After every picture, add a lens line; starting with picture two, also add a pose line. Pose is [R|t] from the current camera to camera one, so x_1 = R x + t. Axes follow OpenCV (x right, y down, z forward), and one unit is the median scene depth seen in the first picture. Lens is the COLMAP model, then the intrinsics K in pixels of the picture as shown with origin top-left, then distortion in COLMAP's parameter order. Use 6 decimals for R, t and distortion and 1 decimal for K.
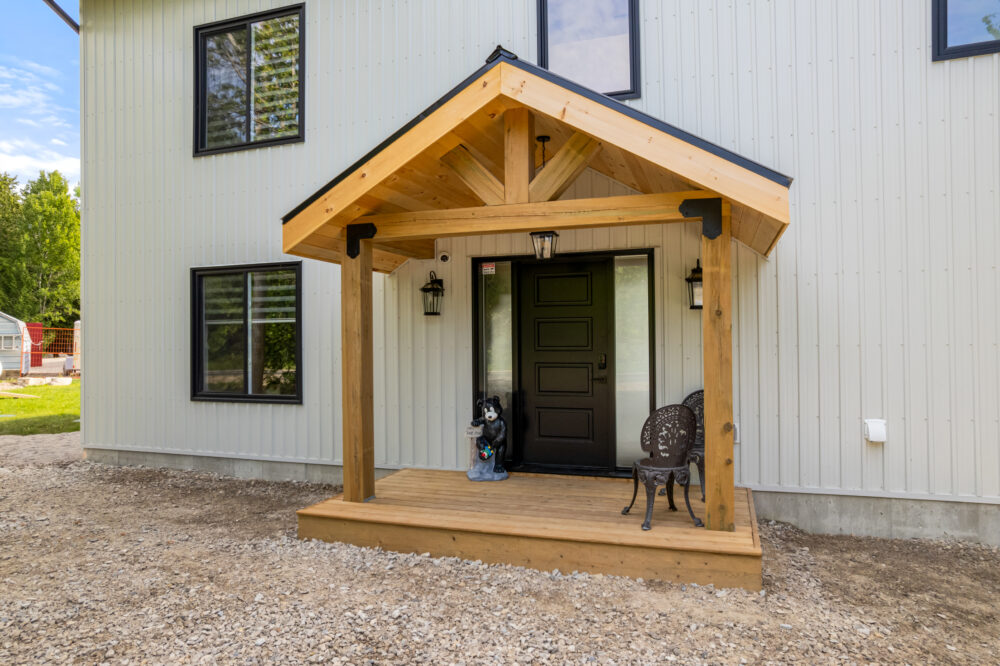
lens RADIAL K [[649.5, 0, 500.0], [0, 649.5, 333.0], [0, 0, 1]] dist [-0.075159, 0.066927]
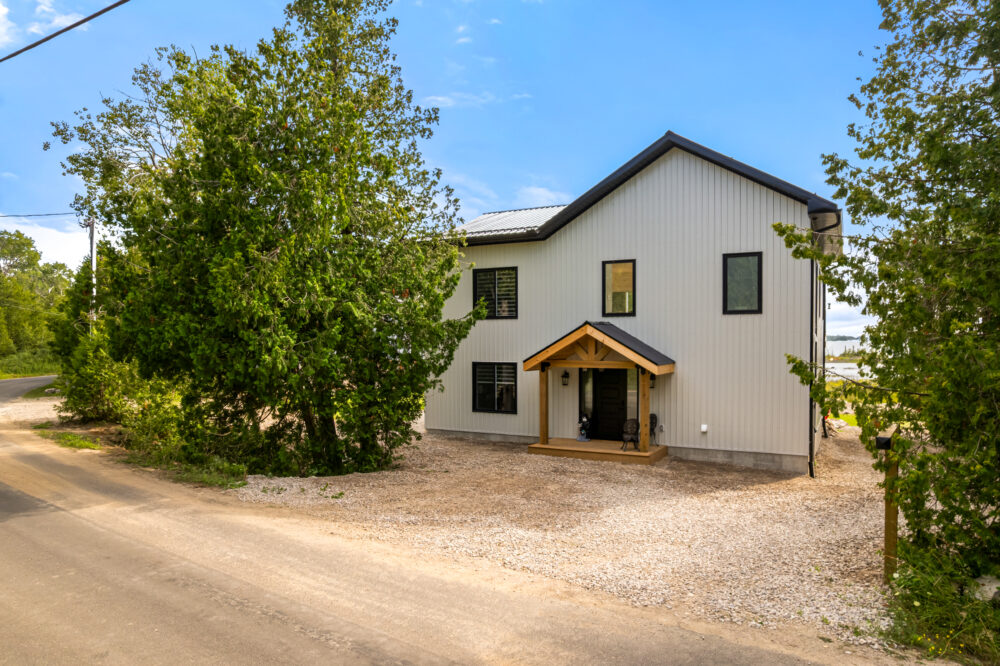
lens RADIAL K [[649.5, 0, 500.0], [0, 649.5, 333.0], [0, 0, 1]] dist [-0.075159, 0.066927]
pose [[0.986408, 0.007656, -0.164139, 0.093414], [-0.007881, 0.999969, -0.000715, -0.285119], [0.164128, 0.001999, 0.986437, -2.136097]]
